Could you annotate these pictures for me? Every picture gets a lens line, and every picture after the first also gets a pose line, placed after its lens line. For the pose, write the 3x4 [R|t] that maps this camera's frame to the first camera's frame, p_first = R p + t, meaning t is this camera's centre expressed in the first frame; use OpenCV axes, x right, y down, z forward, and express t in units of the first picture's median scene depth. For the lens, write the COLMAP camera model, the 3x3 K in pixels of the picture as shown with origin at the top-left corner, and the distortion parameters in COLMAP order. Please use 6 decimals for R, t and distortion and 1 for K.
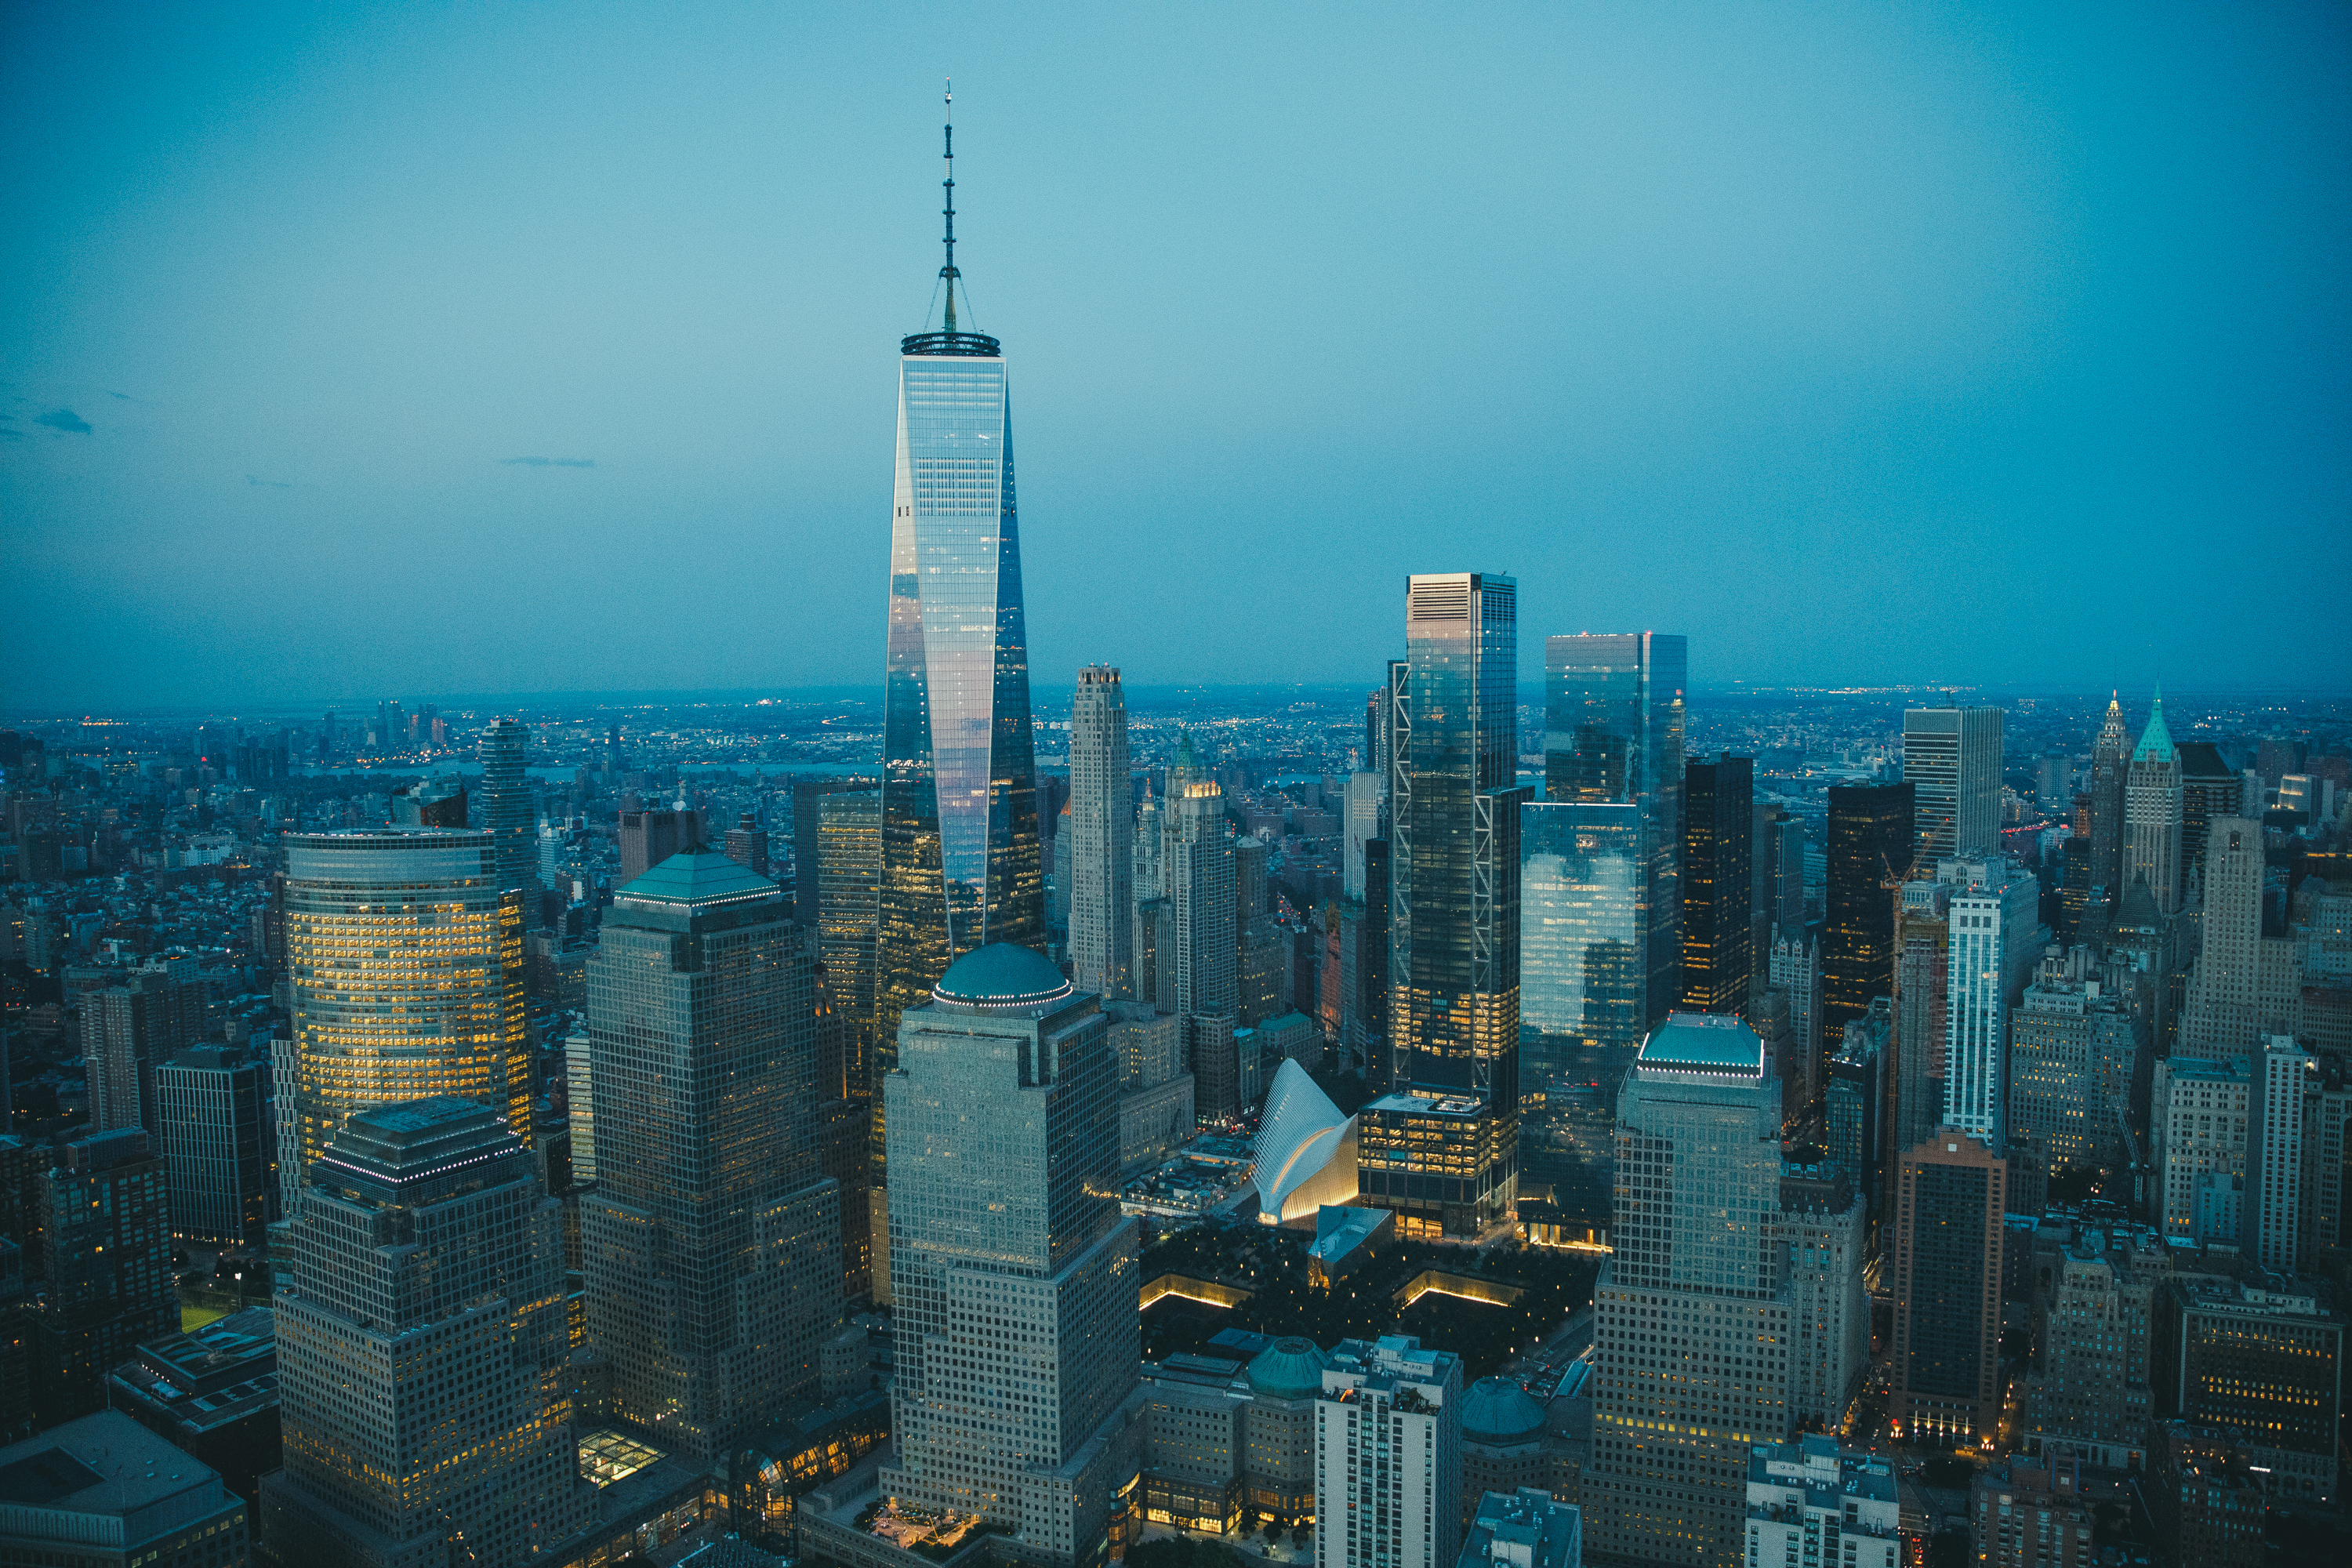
lens RADIAL K [[1627.1, 0, 1233.0], [0, 1627.1, 785.7], [0, 0, 1]] dist [-0.086550, 0.060623]
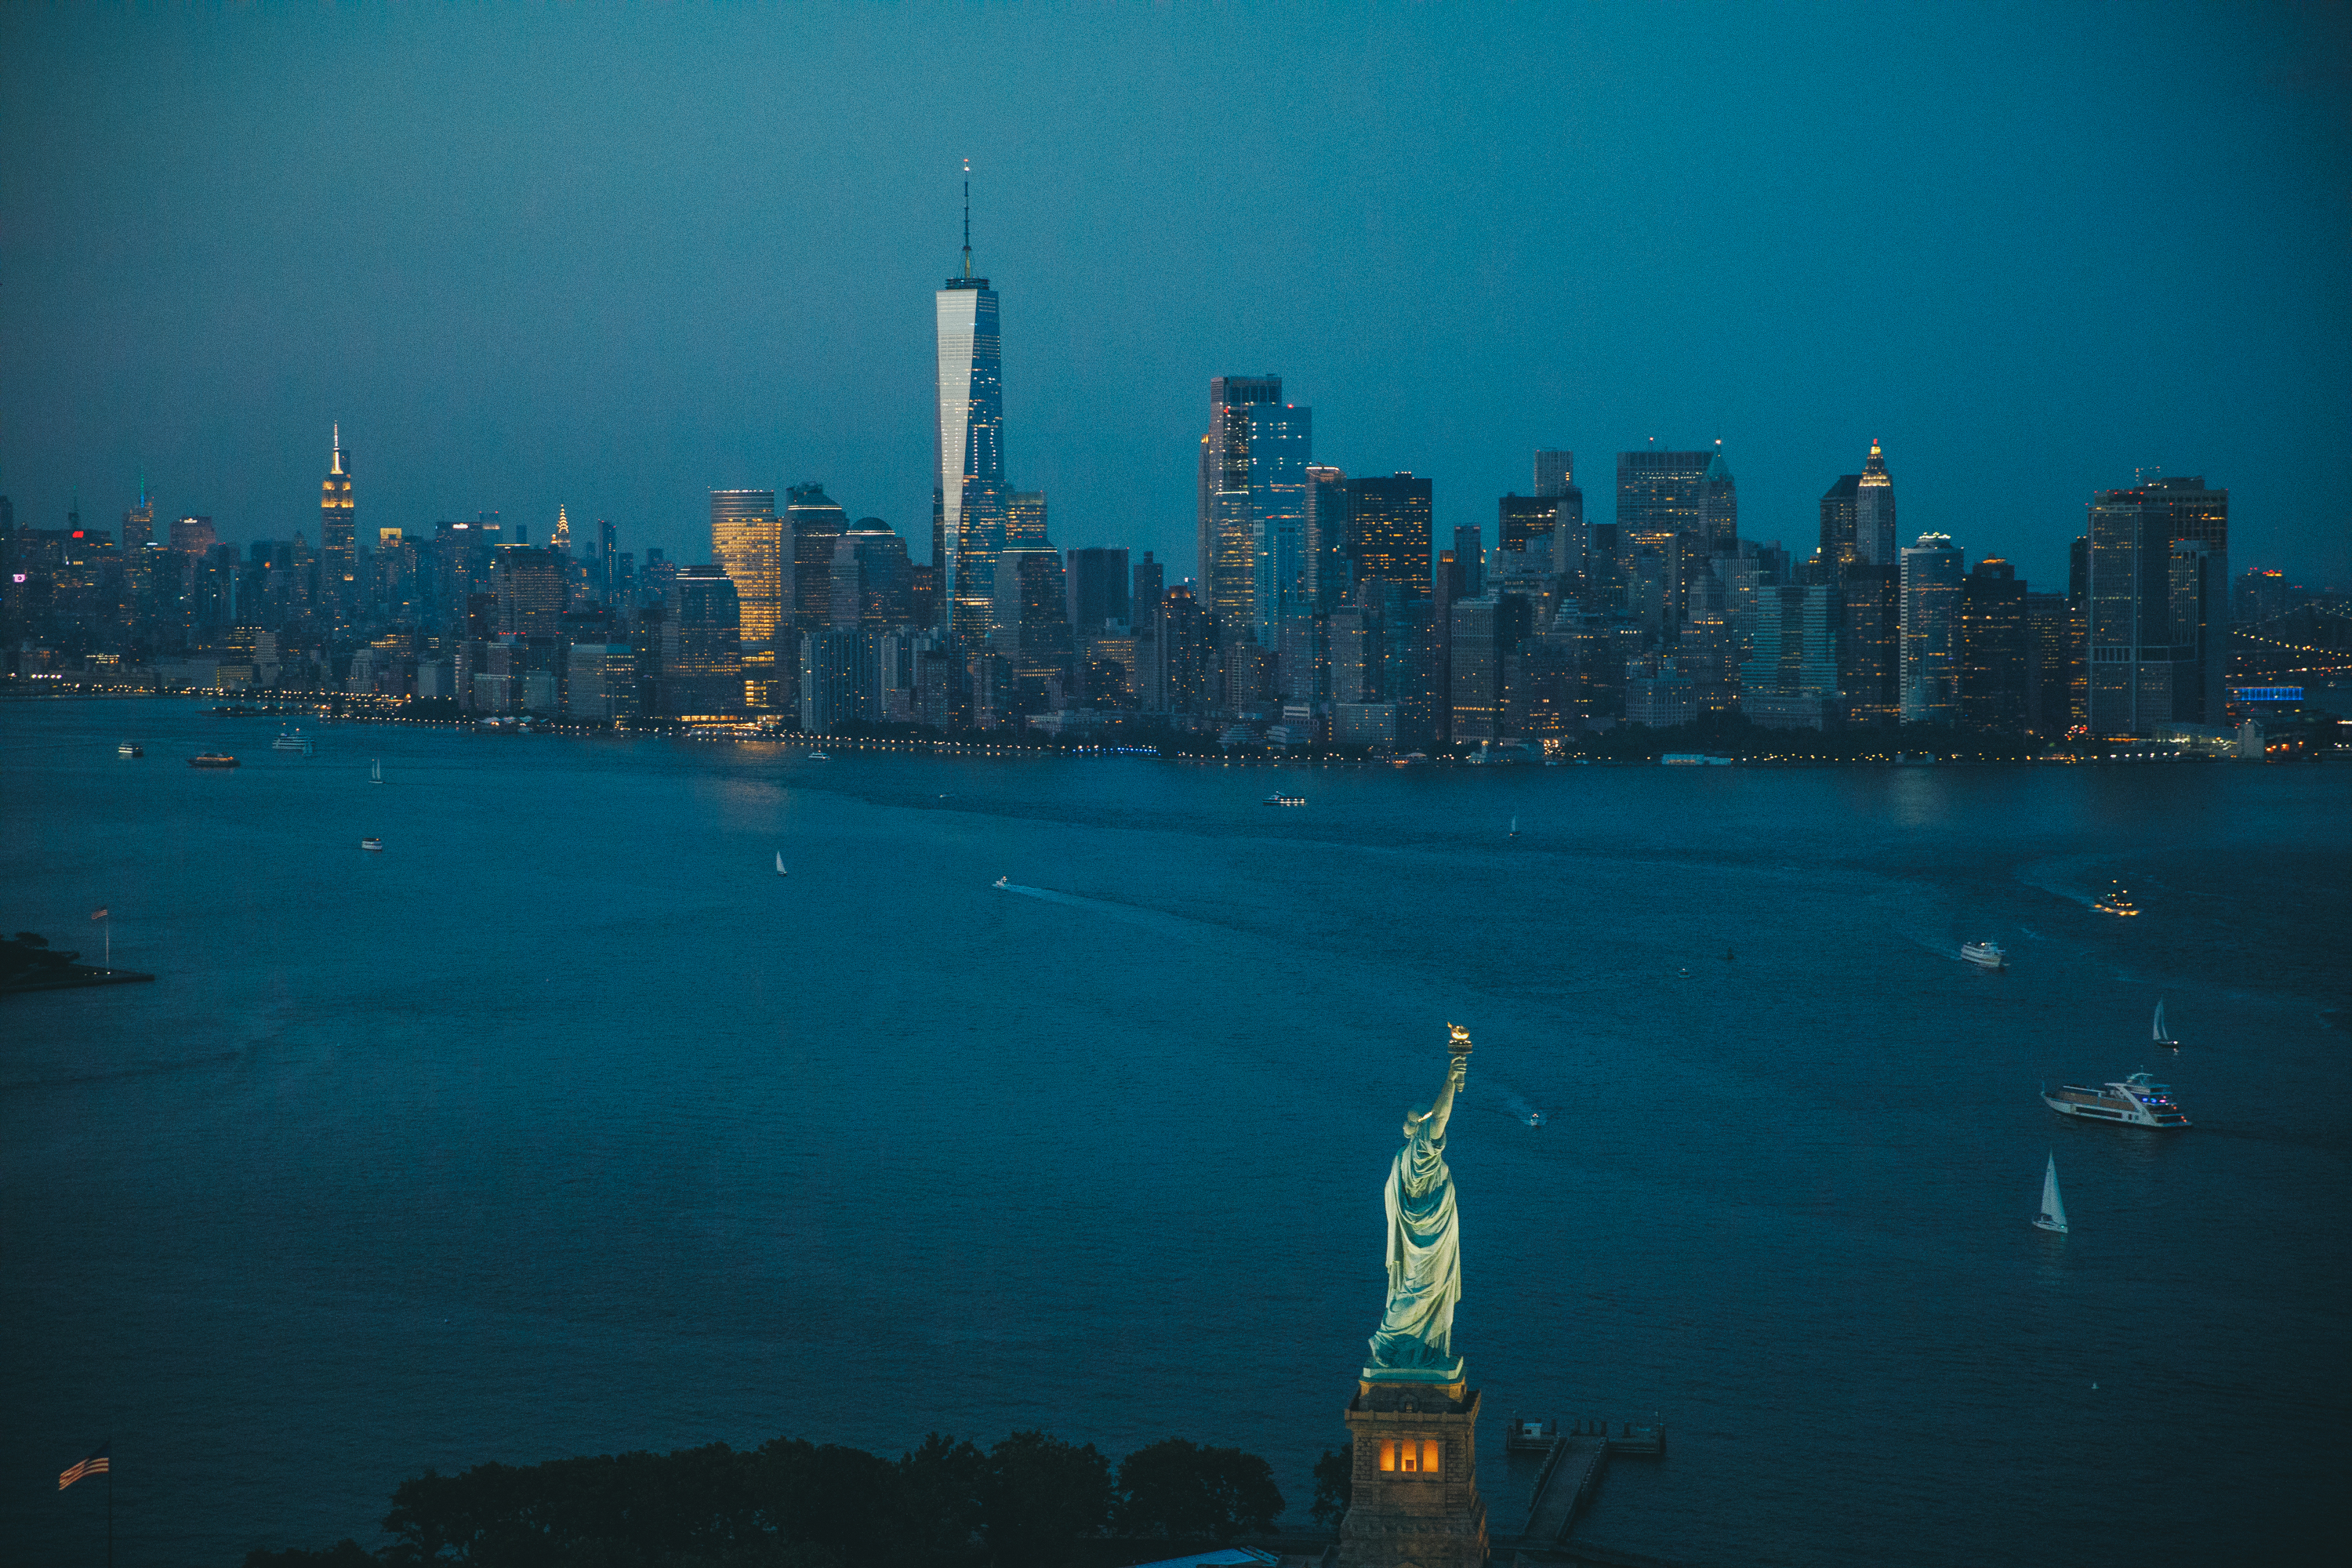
lens RADIAL K [[4468.0, 0, 1174.1], [0, 4468.0, 781.2], [0, 0, 1]] dist [0.217819, 0.000000]
pose [[0.797805, 0.036600, -0.601804, 4.177450], [-0.047405, 0.998874, -0.002095, 0.456619], [0.601049, 0.030200, 0.798641, -4.117363]]
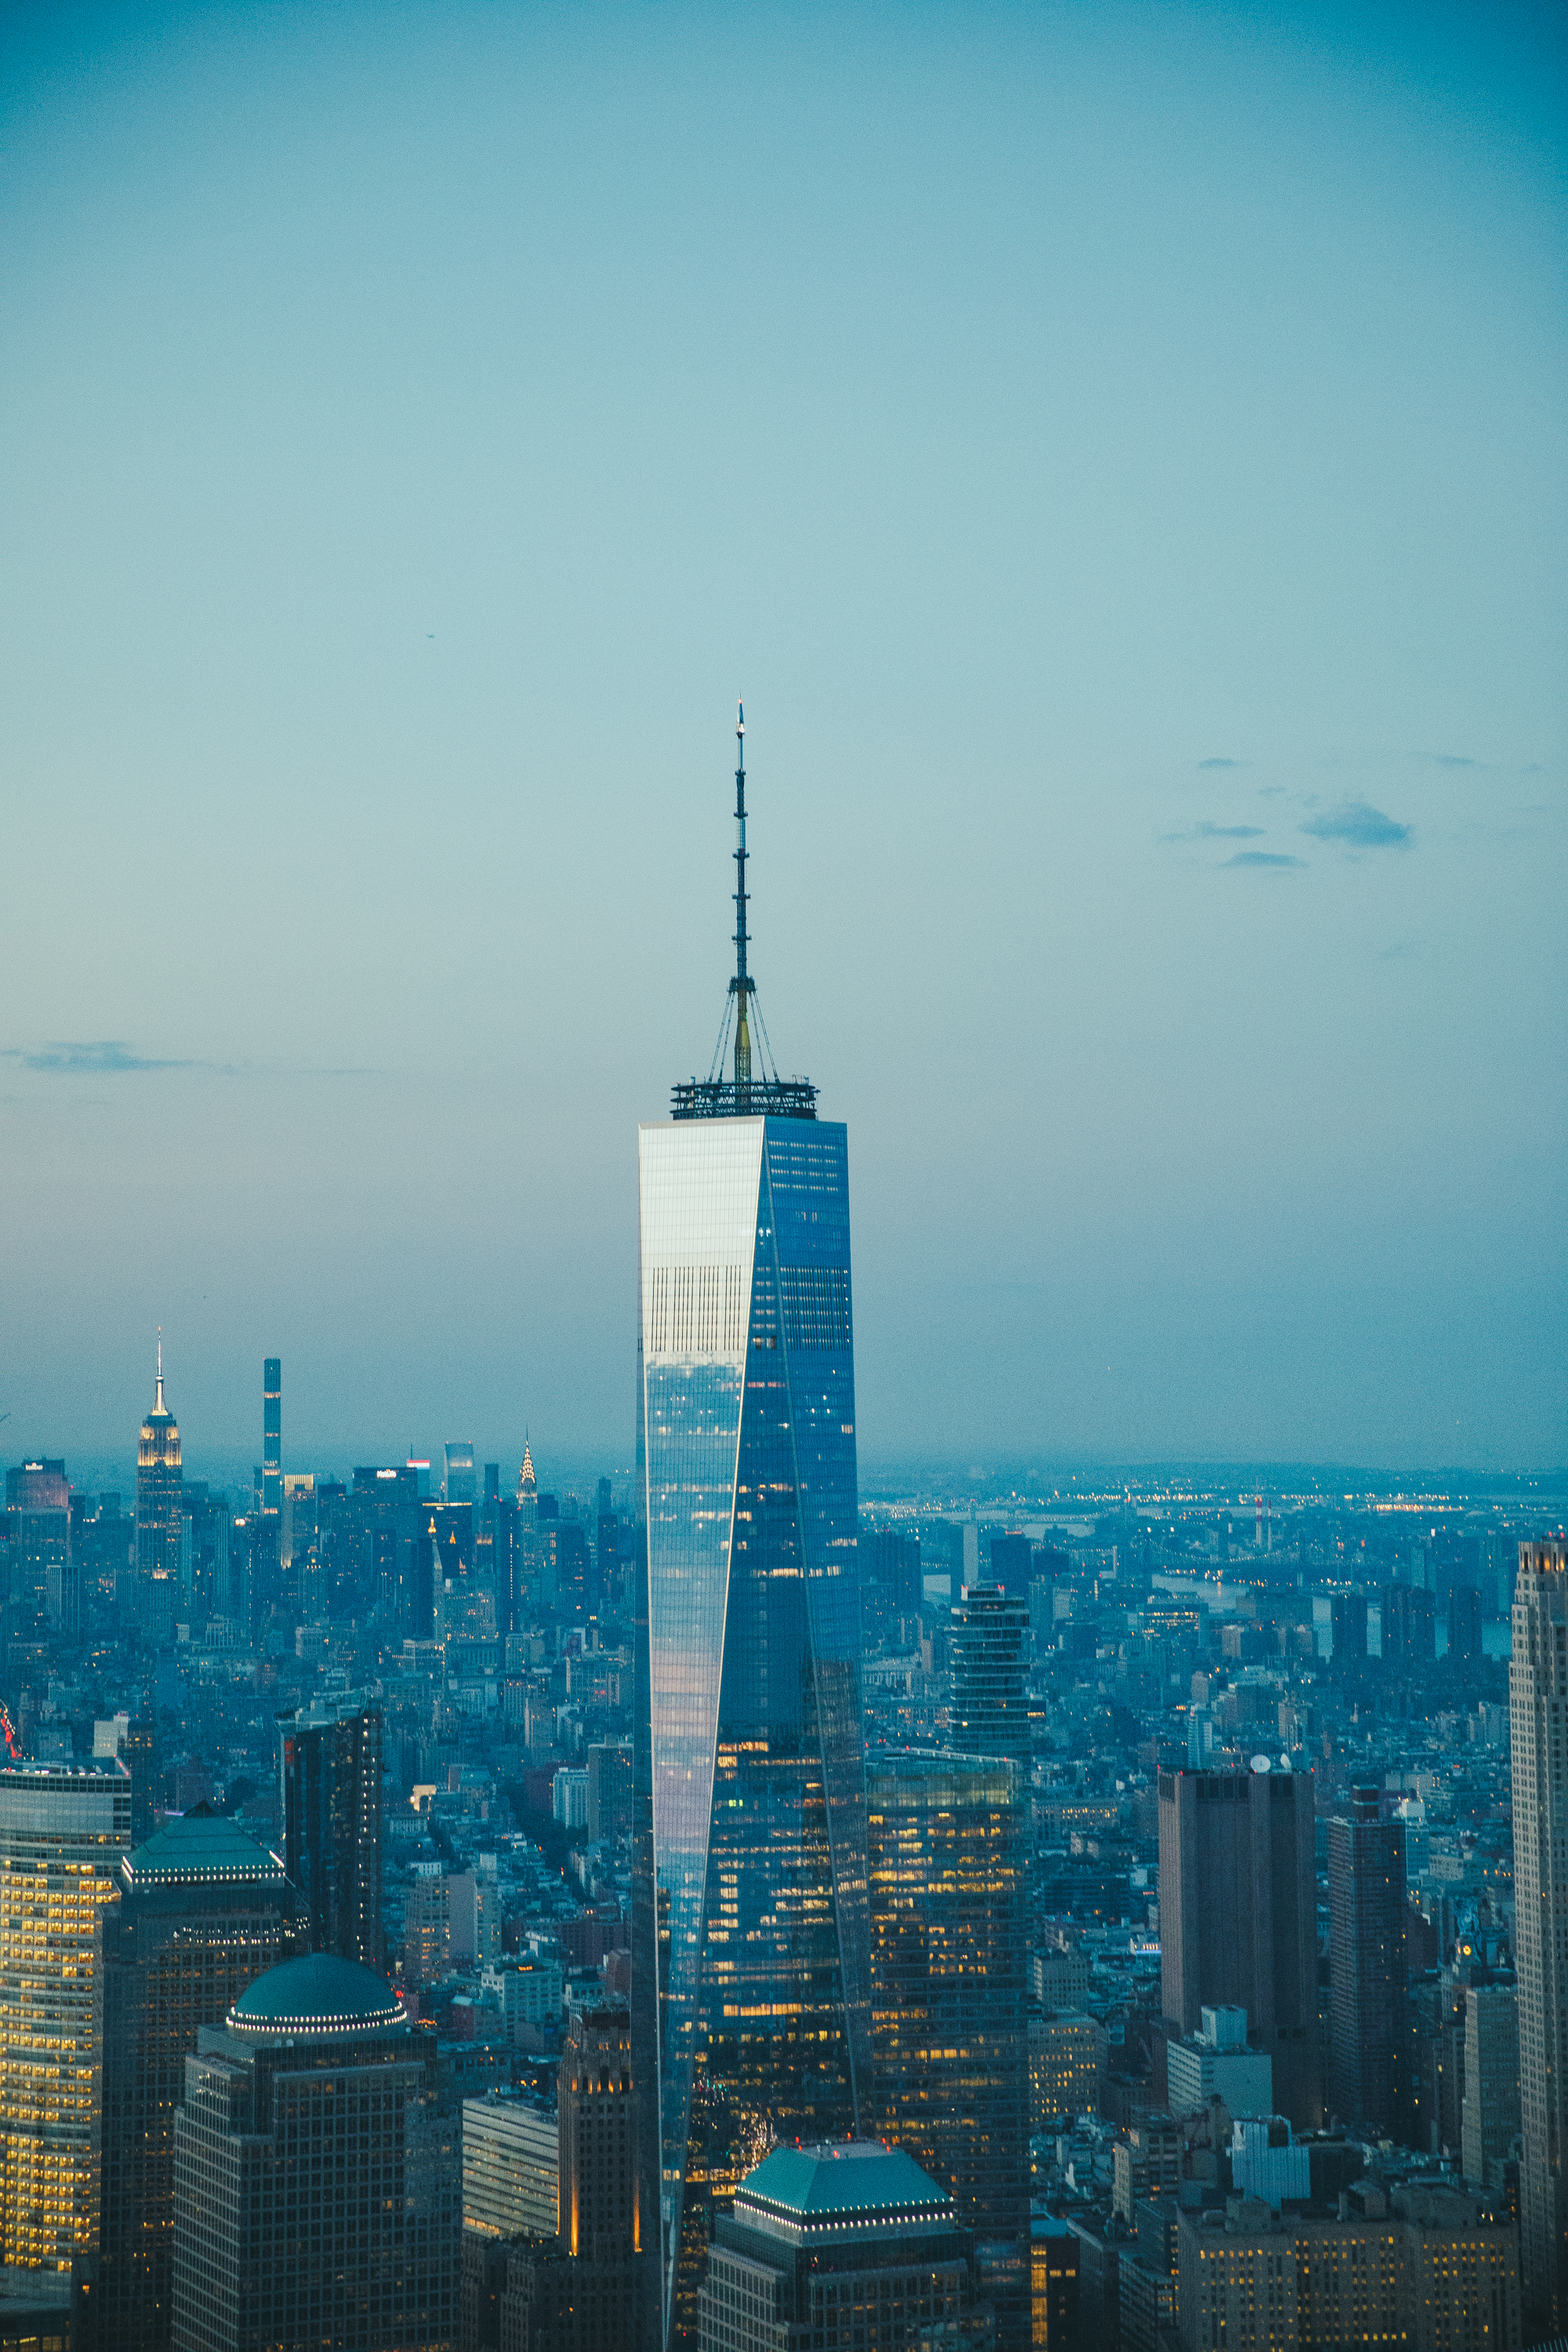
lens RADIAL K [[4468.0, 0, 758.4], [0, 4468.0, 1173.8], [0, 0, 1]] dist [0.217819, 0.000000]
pose [[0.703257, -0.032670, -0.710184, 1.279452], [-0.049204, 0.994311, -0.094465, -0.067969], [0.709231, 0.101377, 0.697649, -0.331705]]
